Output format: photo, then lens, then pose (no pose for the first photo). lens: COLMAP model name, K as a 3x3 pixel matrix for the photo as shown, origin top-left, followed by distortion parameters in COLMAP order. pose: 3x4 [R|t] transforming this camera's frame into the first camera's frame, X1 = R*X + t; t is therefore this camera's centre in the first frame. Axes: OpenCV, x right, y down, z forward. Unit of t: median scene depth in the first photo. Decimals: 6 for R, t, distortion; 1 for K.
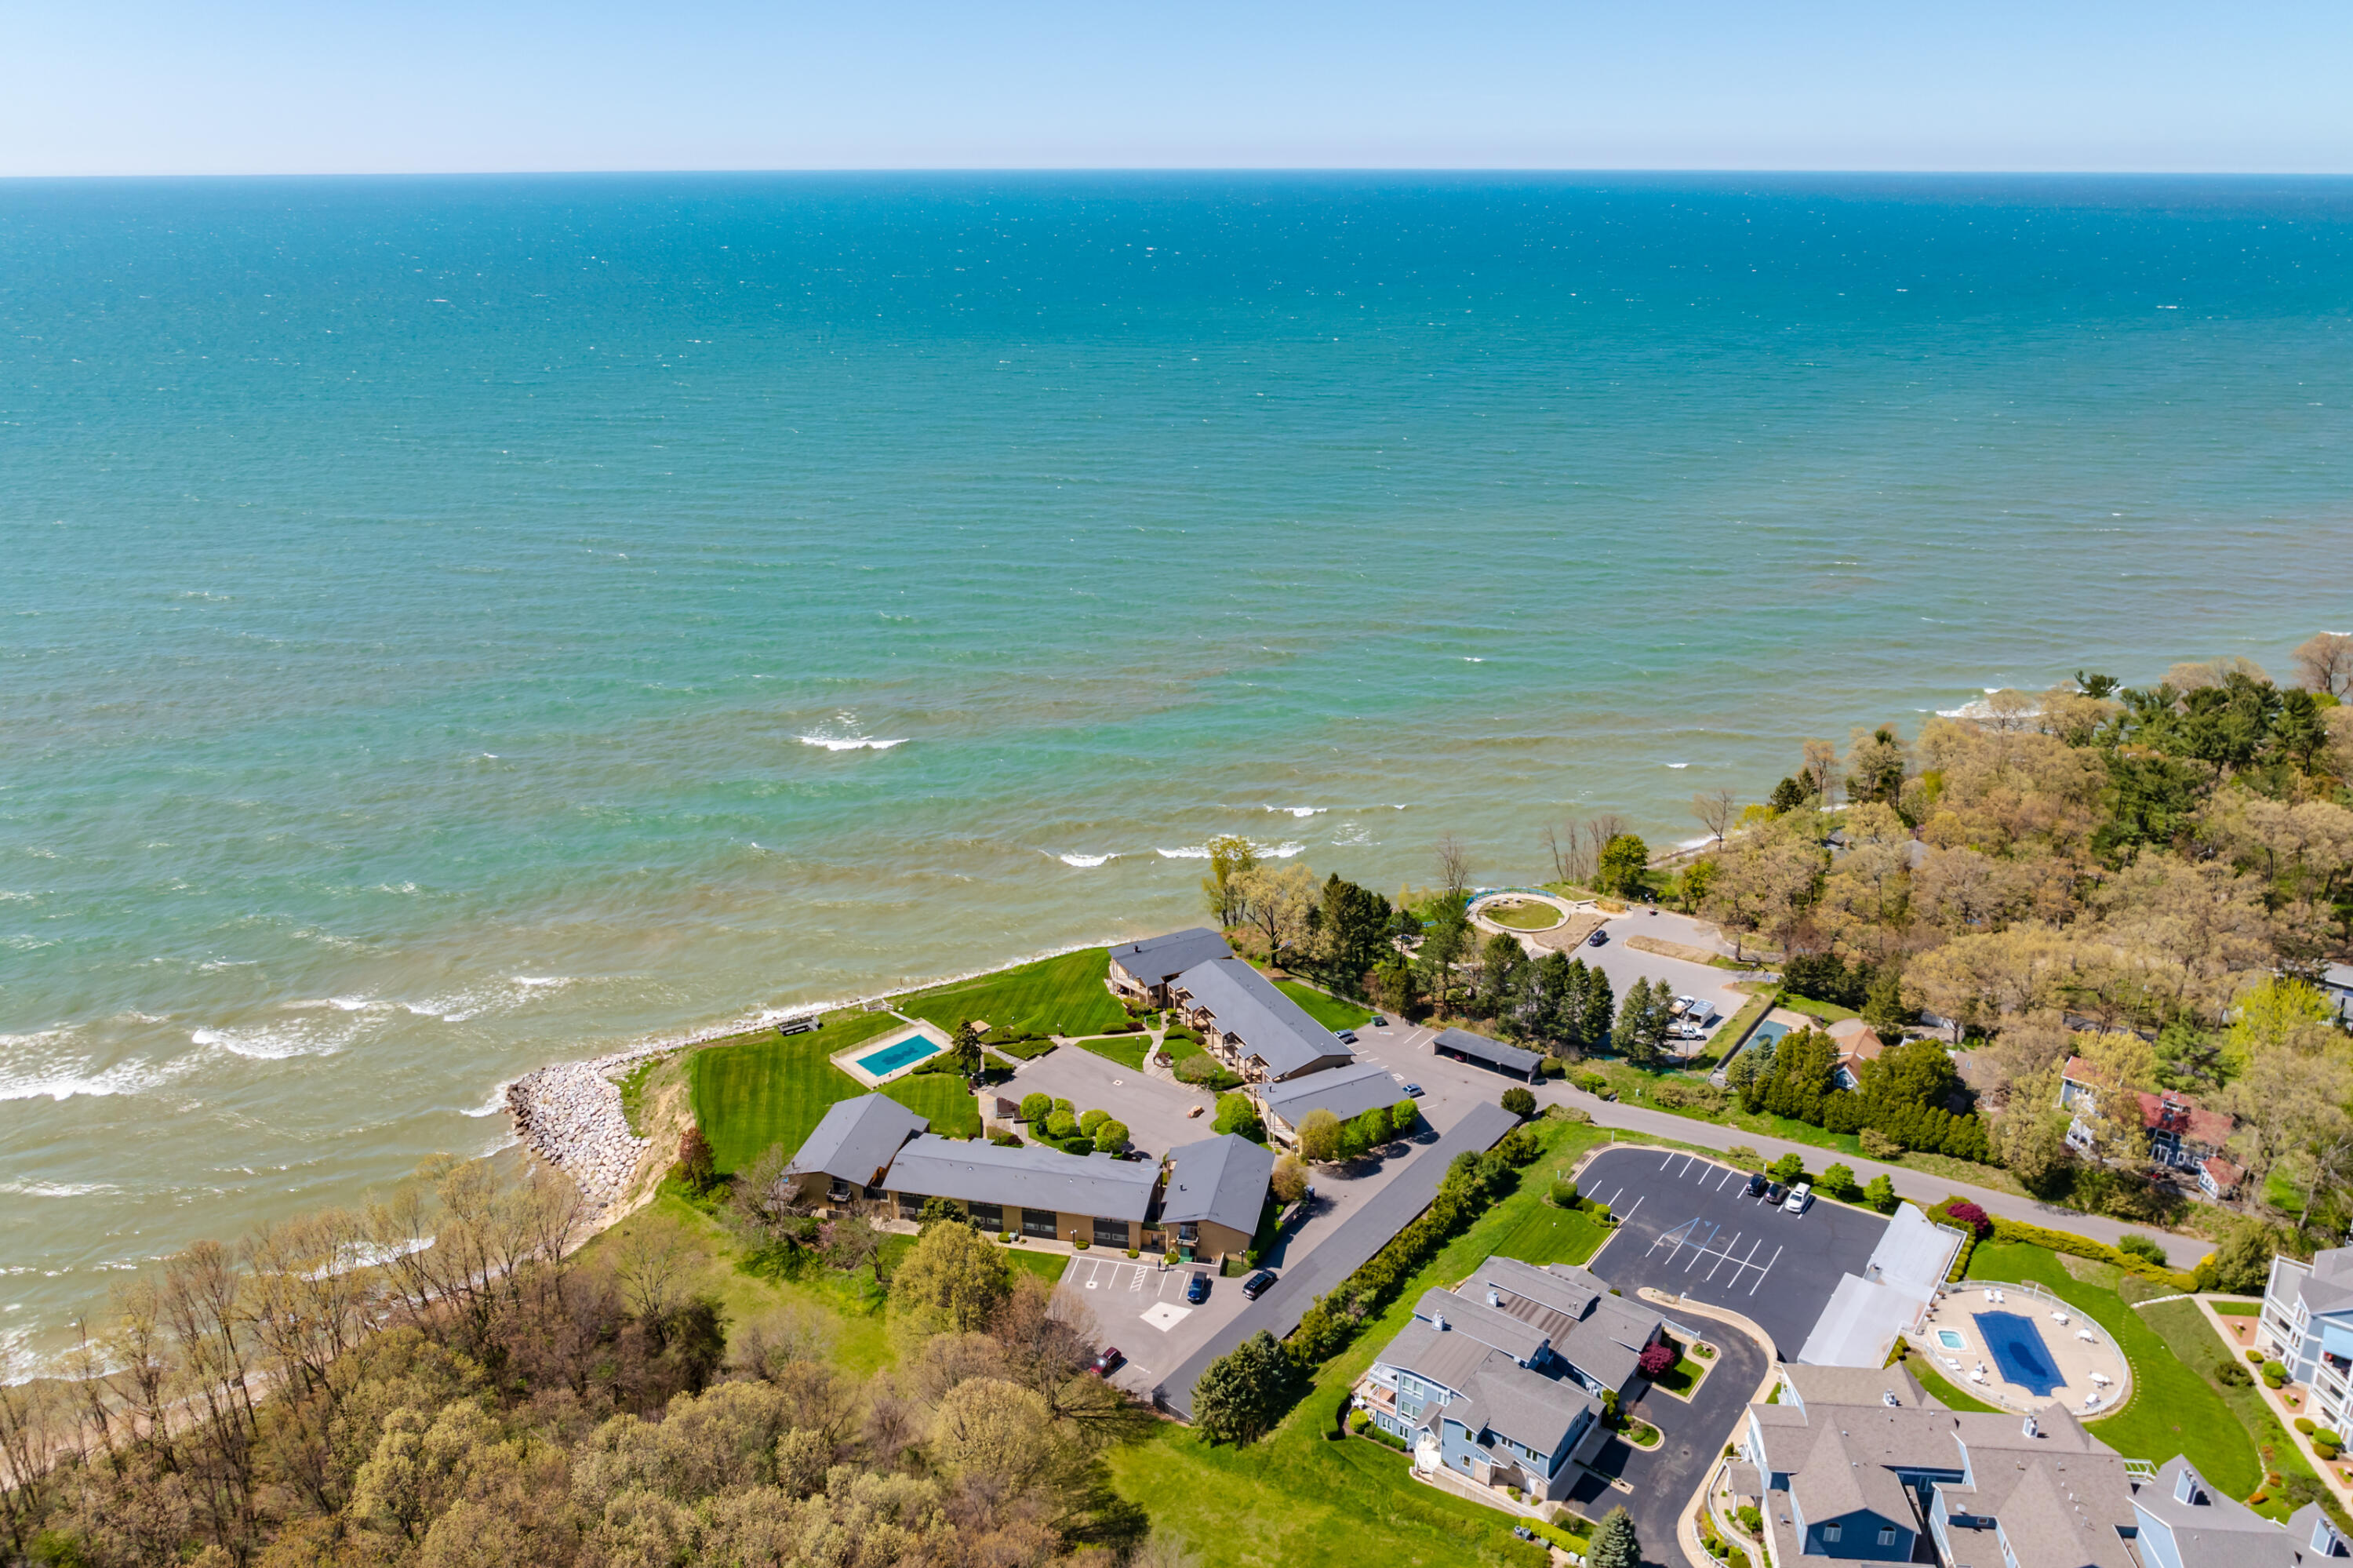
lens RADIAL K [[1659.9, 0, 1182.6], [0, 1659.9, 776.5], [0, 0, 1]] dist [-0.037209, 0.022417]
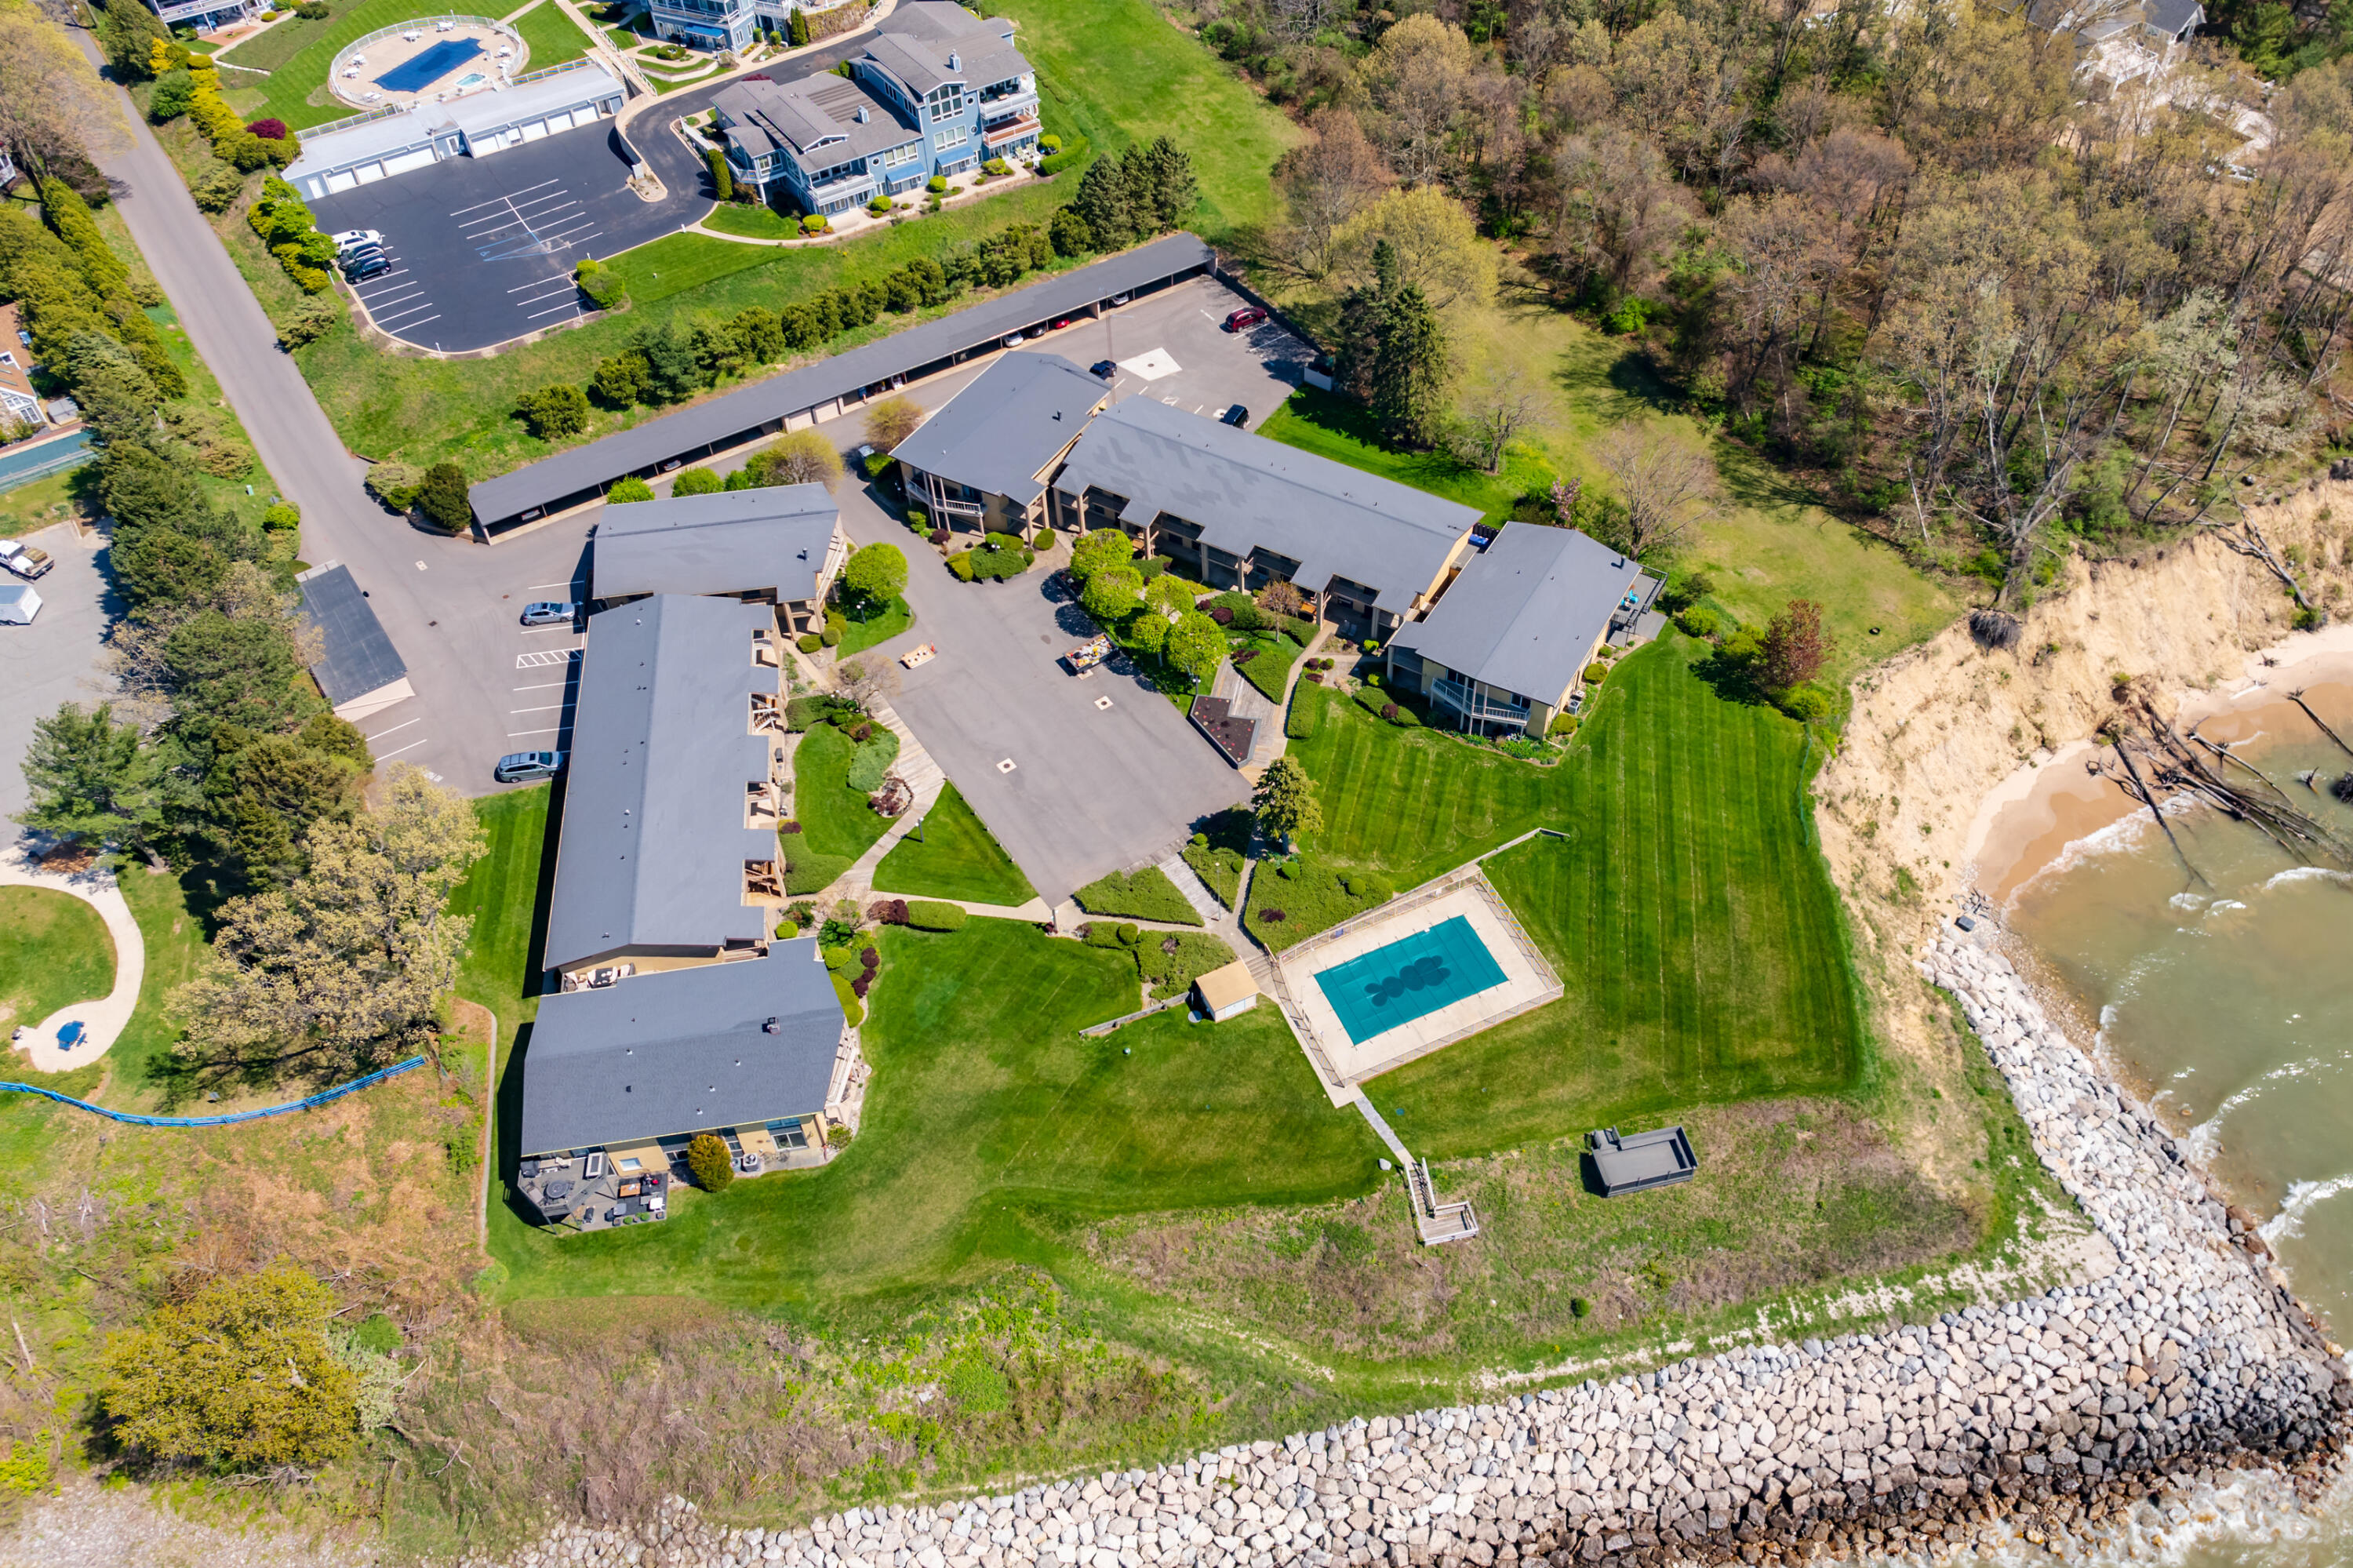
lens RADIAL K [[1765.5, 0, 1270.4], [0, 1765.5, 723.3], [0, 0, 1]] dist [-0.029766, 0.005981]
pose [[-0.952543, -0.219037, 0.211389, -0.281546], [0.109896, 0.400154, 0.909835, -0.379037], [-0.283875, 0.889887, -0.357093, 1.421342]]
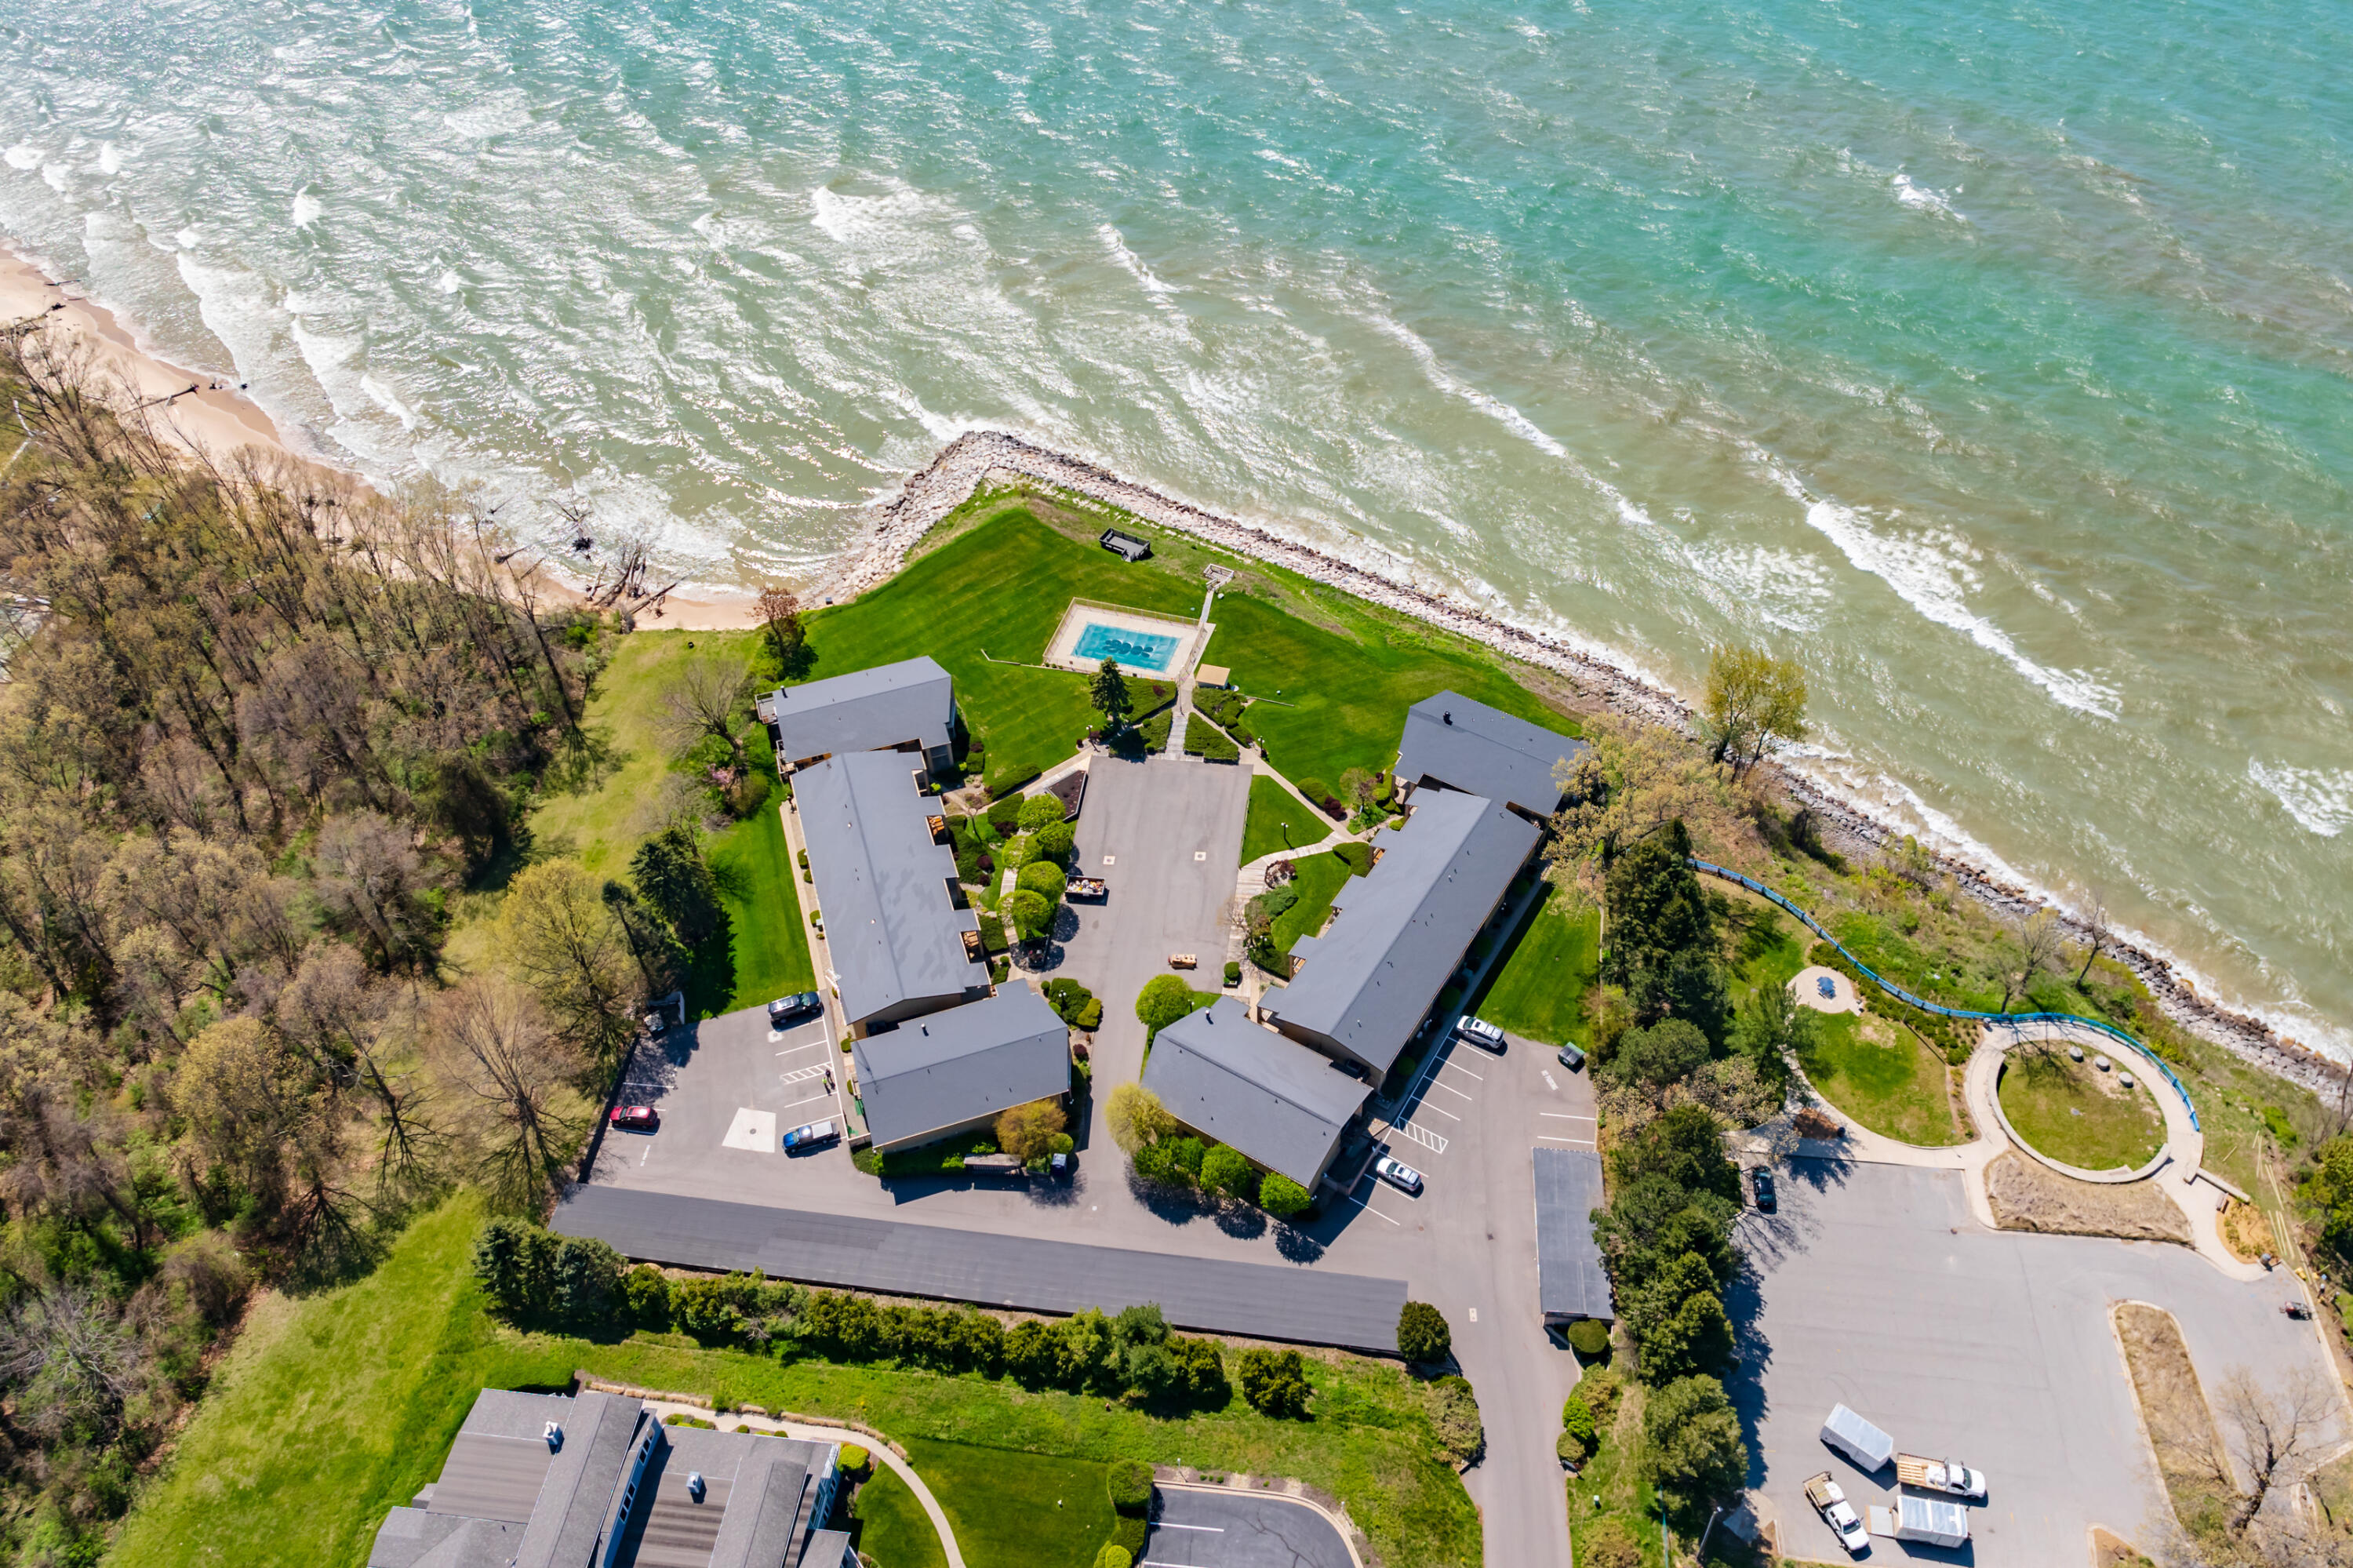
lens RADIAL K [[1675.4, 0, 1225.5], [0, 1675.4, 779.6], [0, 0, 1]] dist [-0.020319, -0.004153]
pose [[0.504261, 0.623754, -0.597204, 0.464038], [-0.293984, 0.774257, 0.560446, -0.308384], [0.811969, -0.107043, 0.573801, 0.730438]]
